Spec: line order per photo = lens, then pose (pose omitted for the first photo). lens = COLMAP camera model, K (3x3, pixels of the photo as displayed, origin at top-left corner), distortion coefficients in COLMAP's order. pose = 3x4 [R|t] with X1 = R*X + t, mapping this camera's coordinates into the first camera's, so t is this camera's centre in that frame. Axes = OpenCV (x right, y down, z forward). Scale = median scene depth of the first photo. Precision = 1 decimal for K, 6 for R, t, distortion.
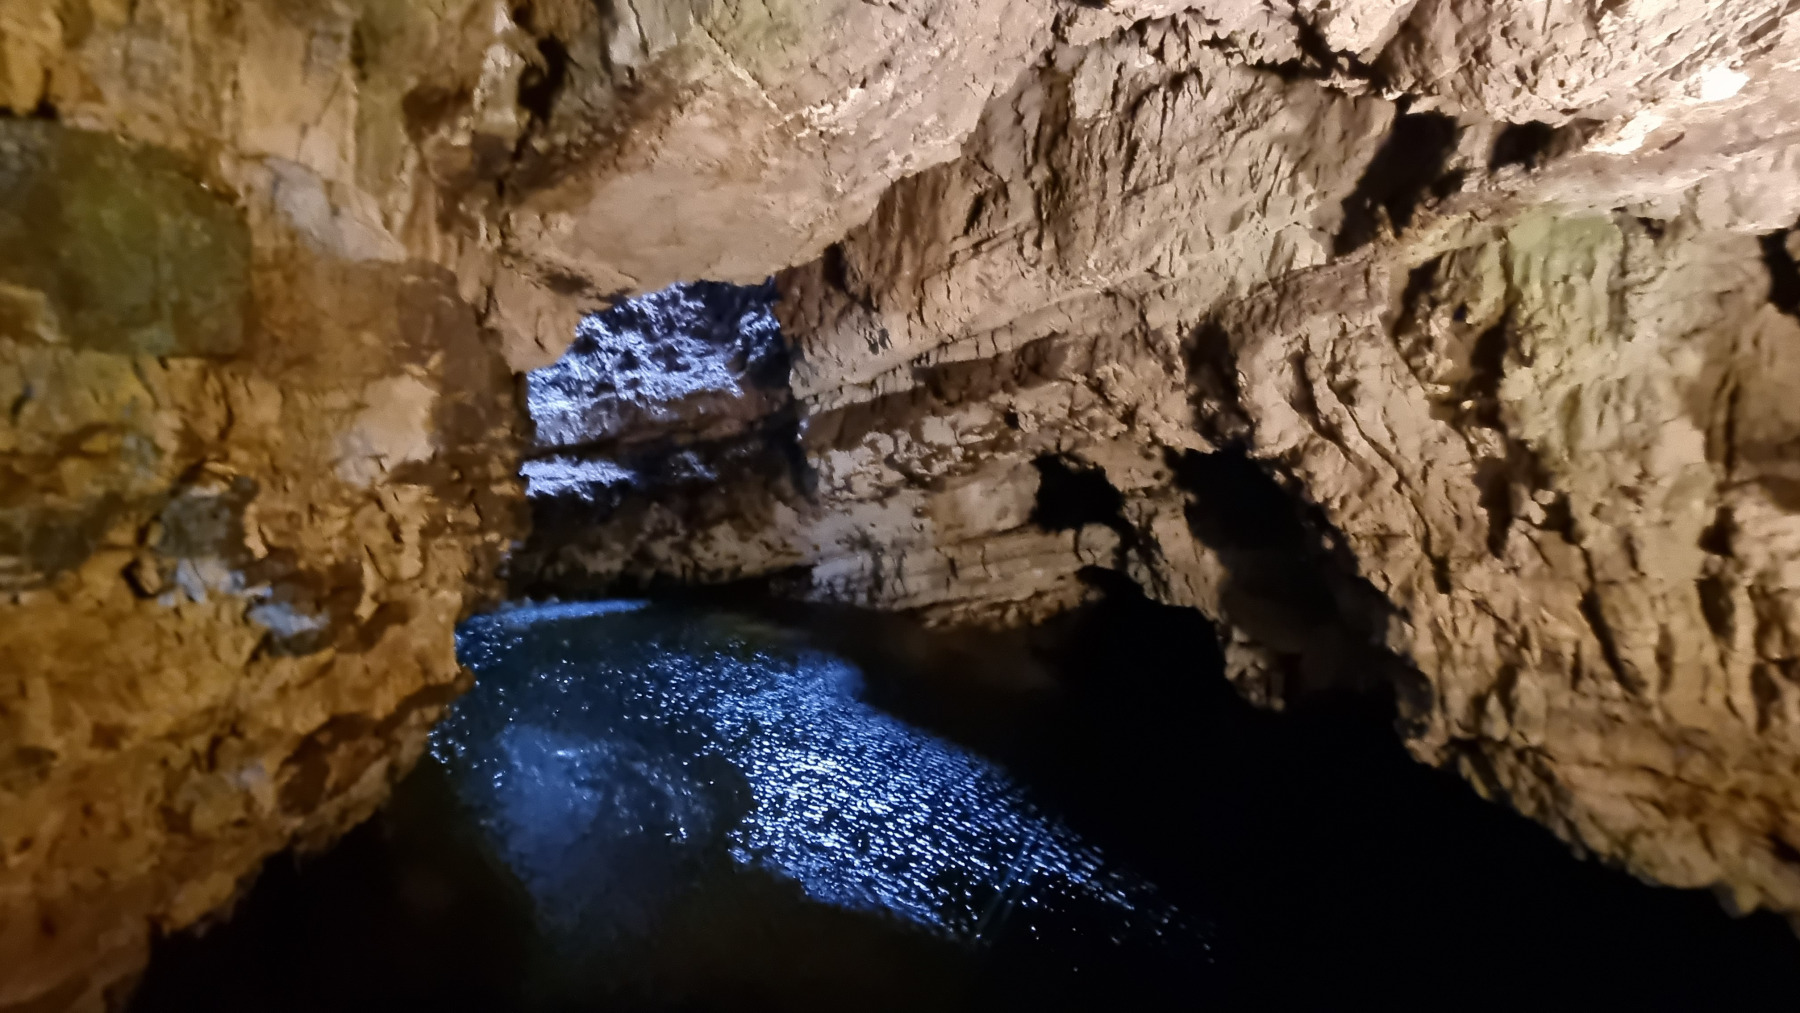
lens RADIAL K [[741.2, 0, 900.0], [0, 741.2, 496.4], [0, 0, 1]] dist [-0.003845, -0.000588]
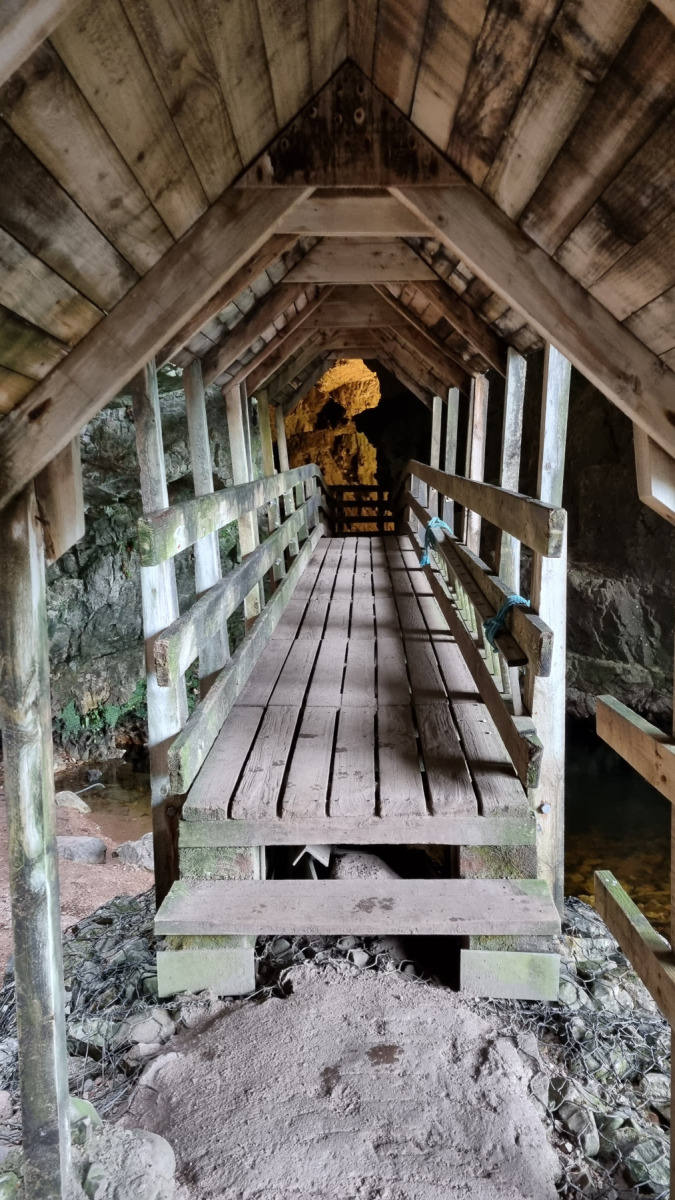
lens RADIAL K [[893.2, 0, 337.2], [0, 893.2, 601.9], [0, 0, 1]] dist [0.051973, -0.008578]
pose [[0.792626, -0.085378, 0.603700, -1.887345], [0.066016, 0.996344, 0.054233, 0.239592], [-0.606123, -0.003133, 0.795365, -2.328698]]
